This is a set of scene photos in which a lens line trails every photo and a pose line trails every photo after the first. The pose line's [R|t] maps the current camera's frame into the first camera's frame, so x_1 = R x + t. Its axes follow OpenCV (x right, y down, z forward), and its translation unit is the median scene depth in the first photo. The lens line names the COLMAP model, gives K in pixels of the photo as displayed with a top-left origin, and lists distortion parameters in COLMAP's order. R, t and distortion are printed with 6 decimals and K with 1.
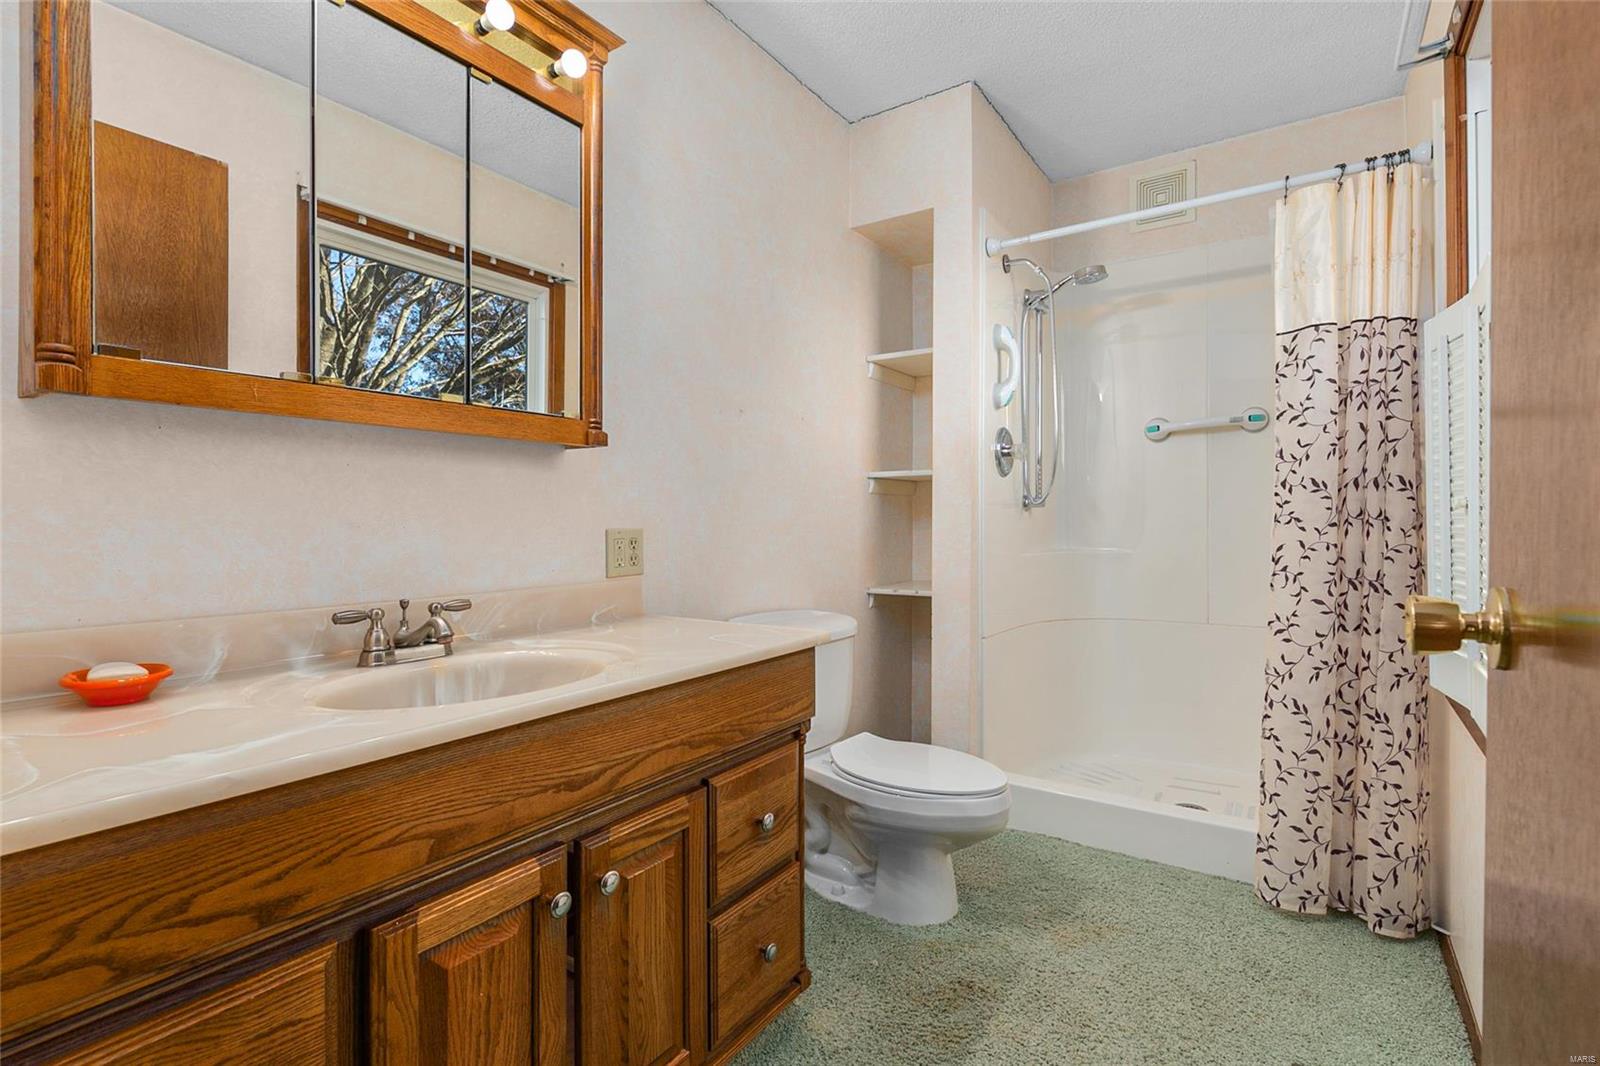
lens RADIAL K [[771.5, 0, 796.0], [0, 771.5, 529.5], [0, 0, 1]] dist [-0.003020, 0.001546]
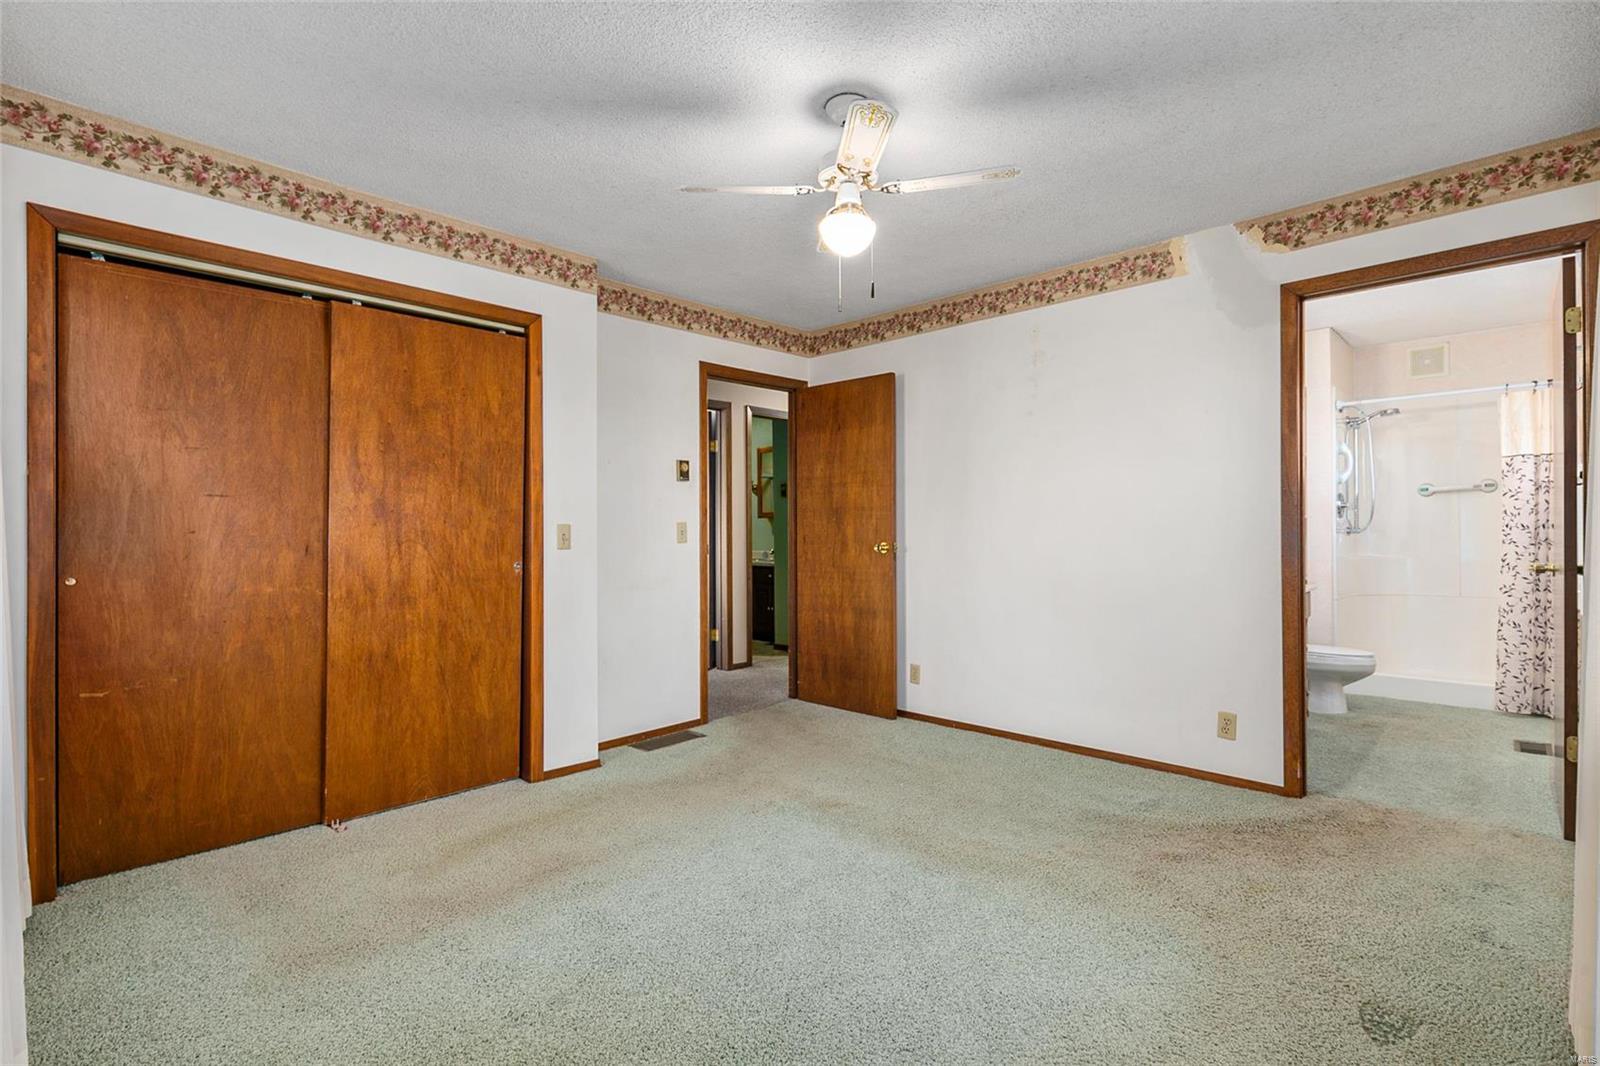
lens RADIAL K [[771.5, 0, 802.2], [0, 771.5, 532.0], [0, 0, 1]] dist [-0.003020, 0.001546]
pose [[0.984488, -0.006390, -0.175333, -1.009208], [0.004909, 0.999949, -0.008875, -0.032900], [0.175381, 0.007876, 0.984469, -1.591000]]
